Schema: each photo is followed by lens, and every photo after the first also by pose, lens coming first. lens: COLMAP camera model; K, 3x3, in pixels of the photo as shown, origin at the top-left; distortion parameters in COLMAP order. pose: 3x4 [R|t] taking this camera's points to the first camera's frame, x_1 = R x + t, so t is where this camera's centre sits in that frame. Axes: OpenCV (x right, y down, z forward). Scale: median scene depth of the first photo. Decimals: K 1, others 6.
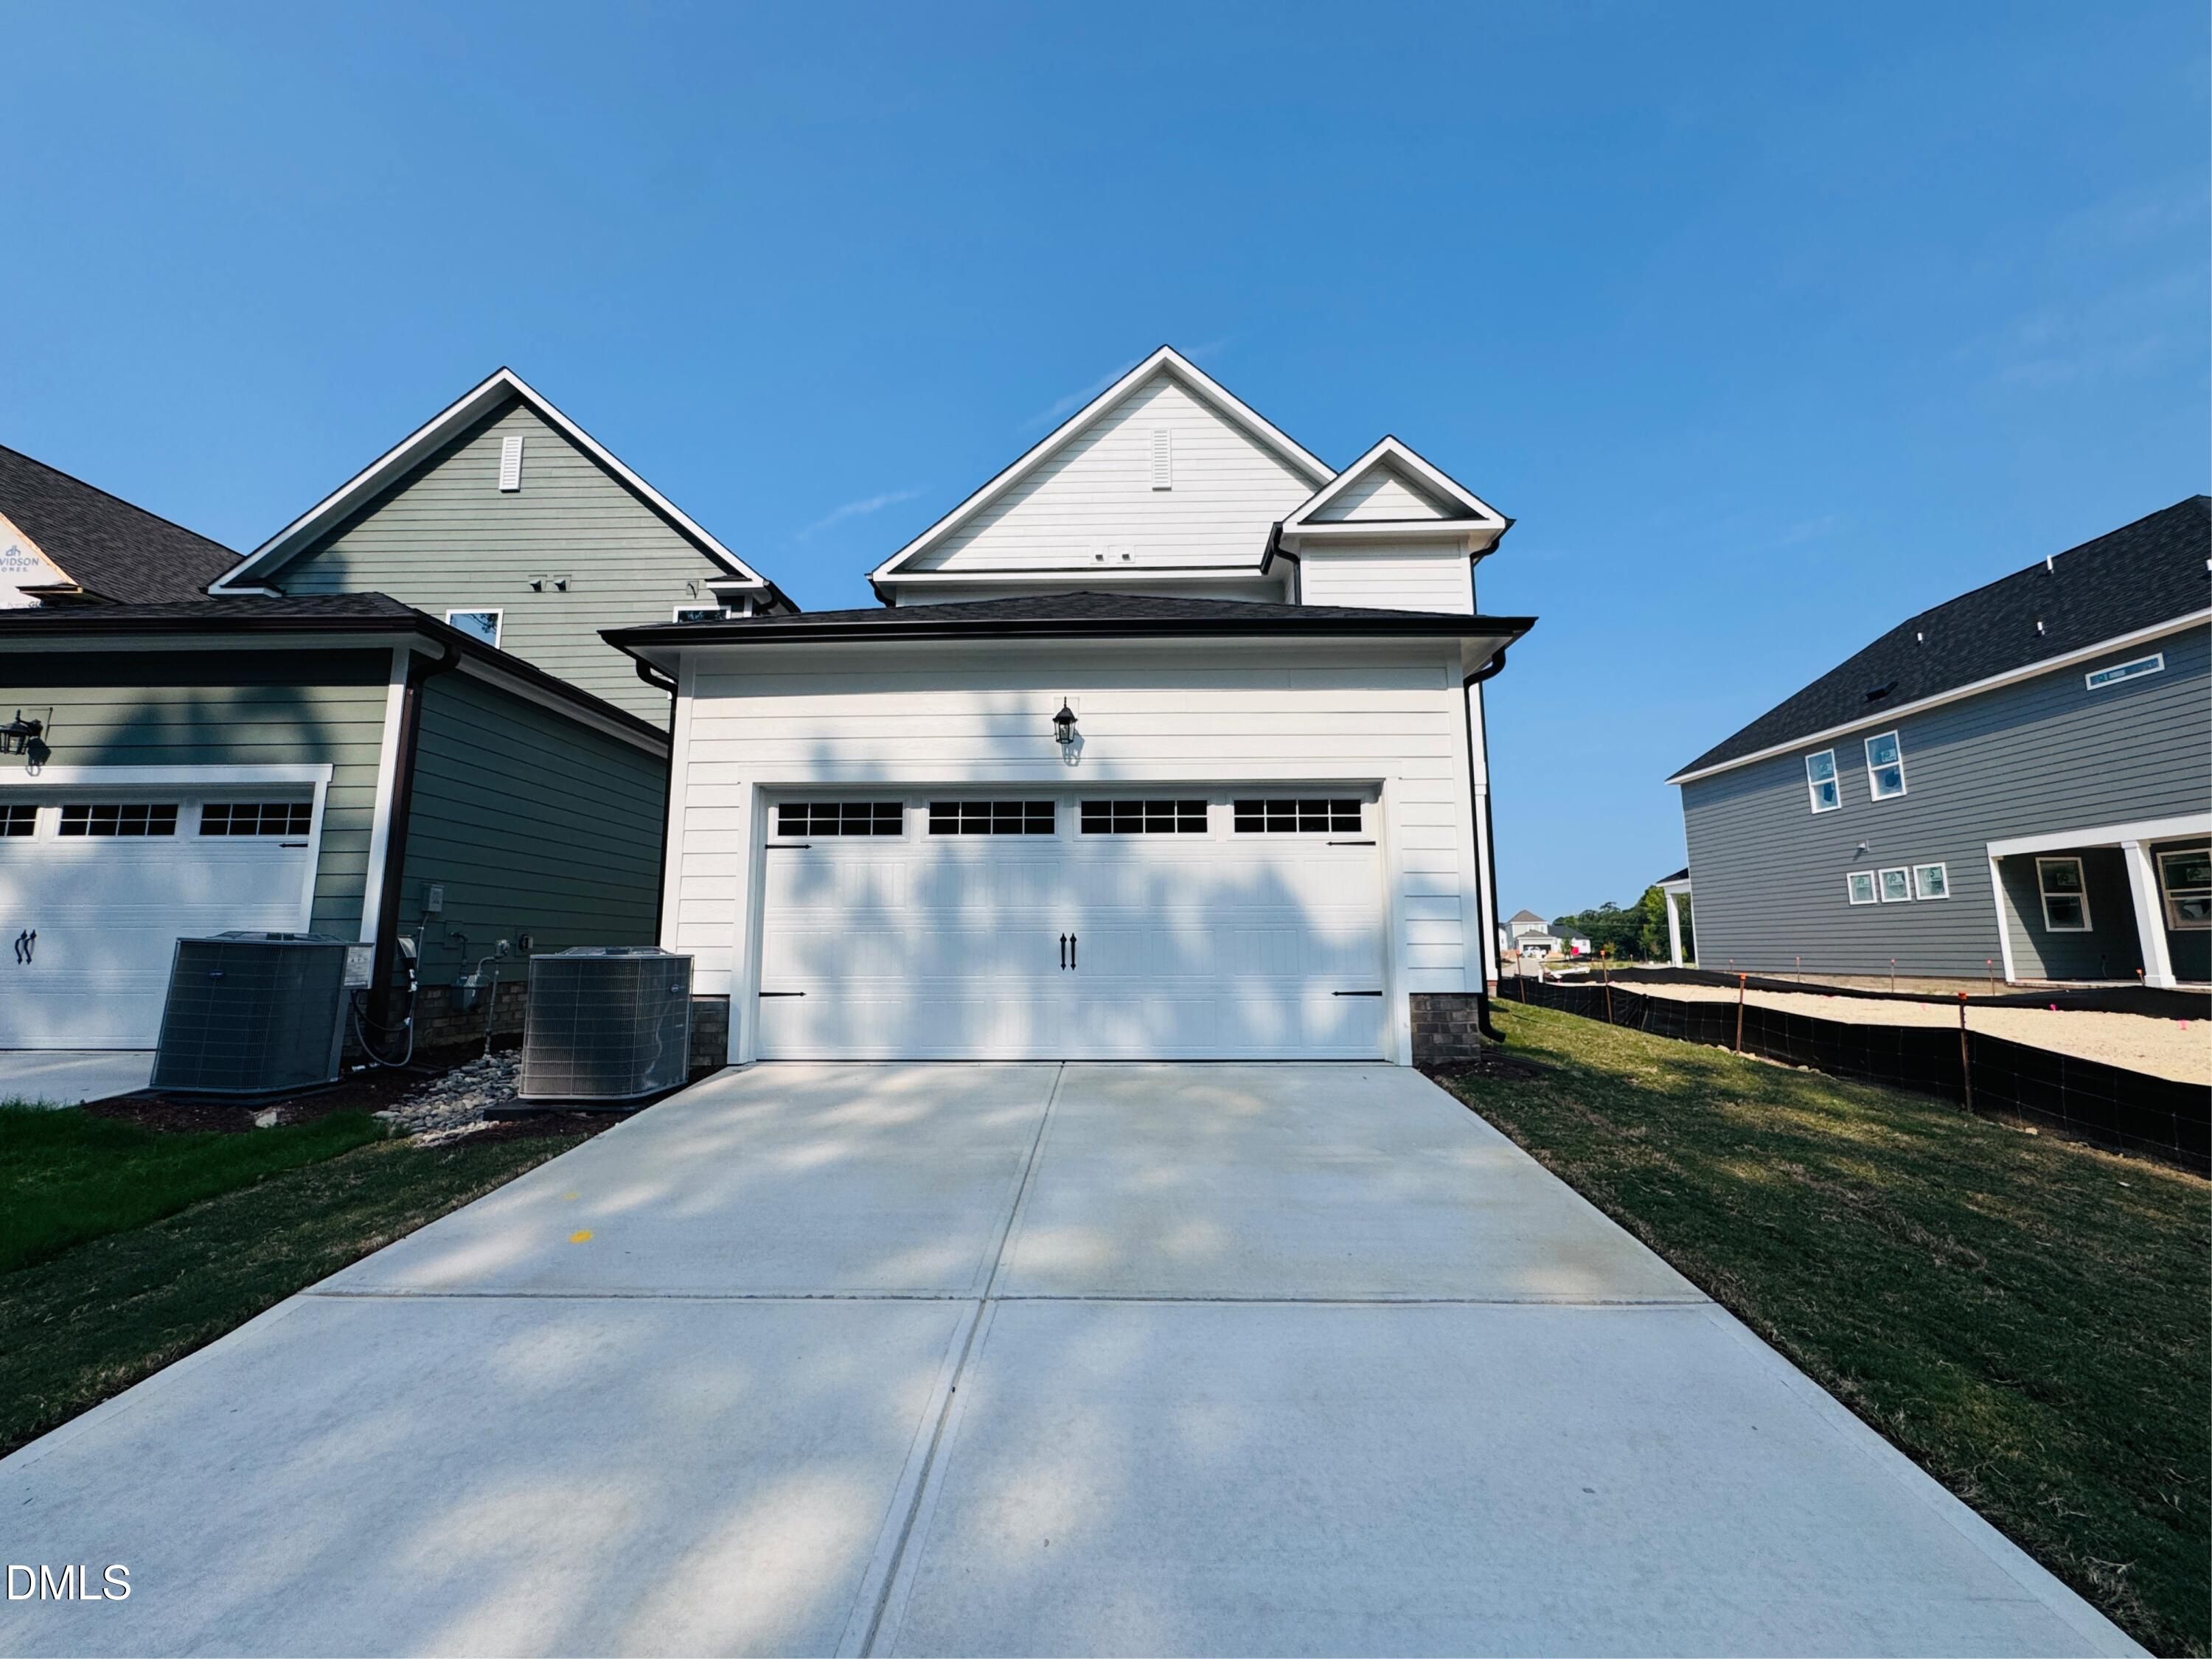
lens RADIAL K [[901.3, 0, 1106.0], [0, 901.3, 829.5], [0, 0, 1]] dist [-0.000949, 0.000057]
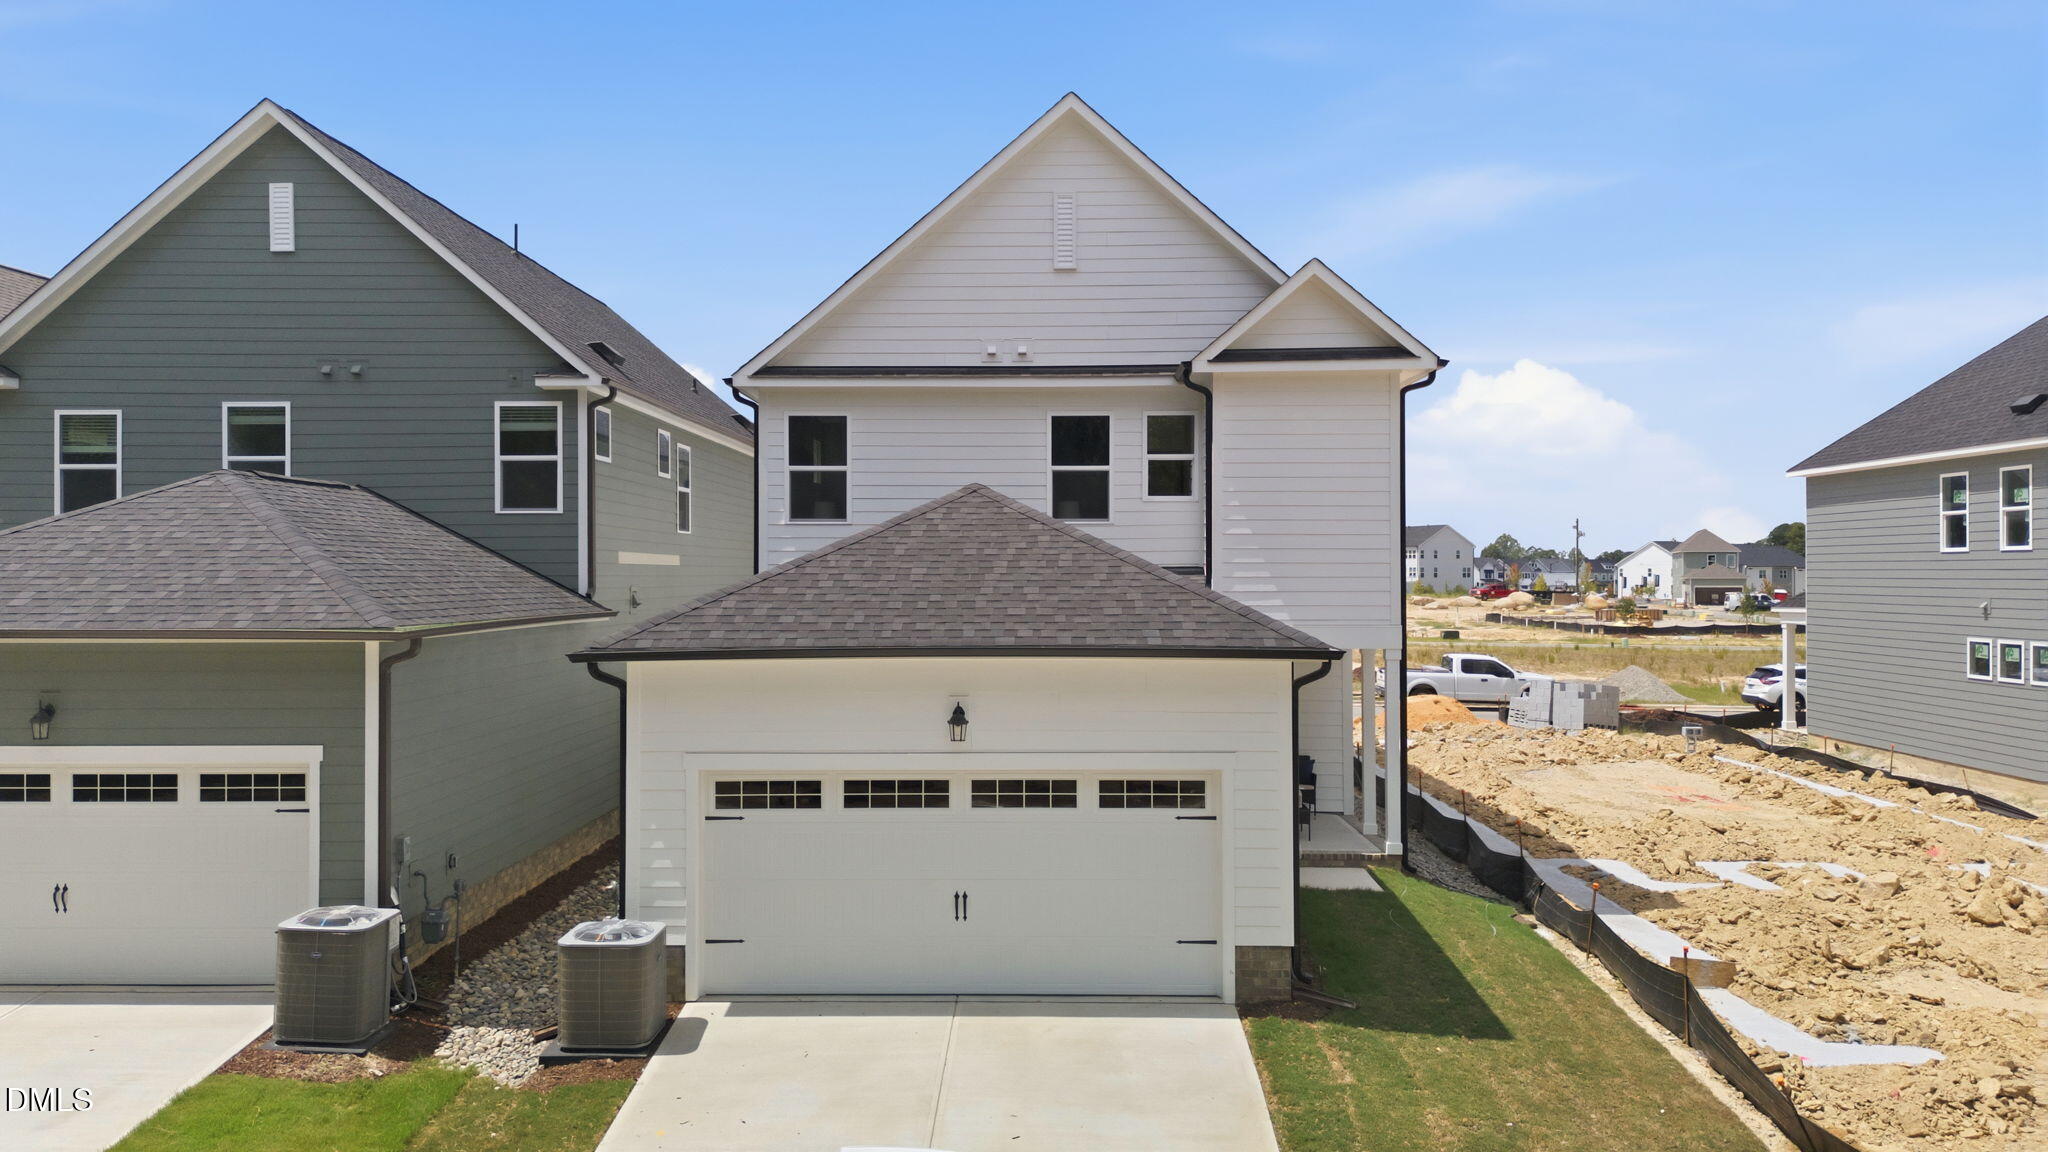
lens RADIAL K [[1511.4, 0, 1024.0], [0, 1511.4, 576.0], [0, 0, 1]] dist [0.078587, -0.091985]
pose [[0.999986, 0.000404, 0.005294, 0.031600], [-0.001070, 0.991991, 0.126303, -0.553721], [-0.005201, -0.126306, 0.991978, -0.953378]]
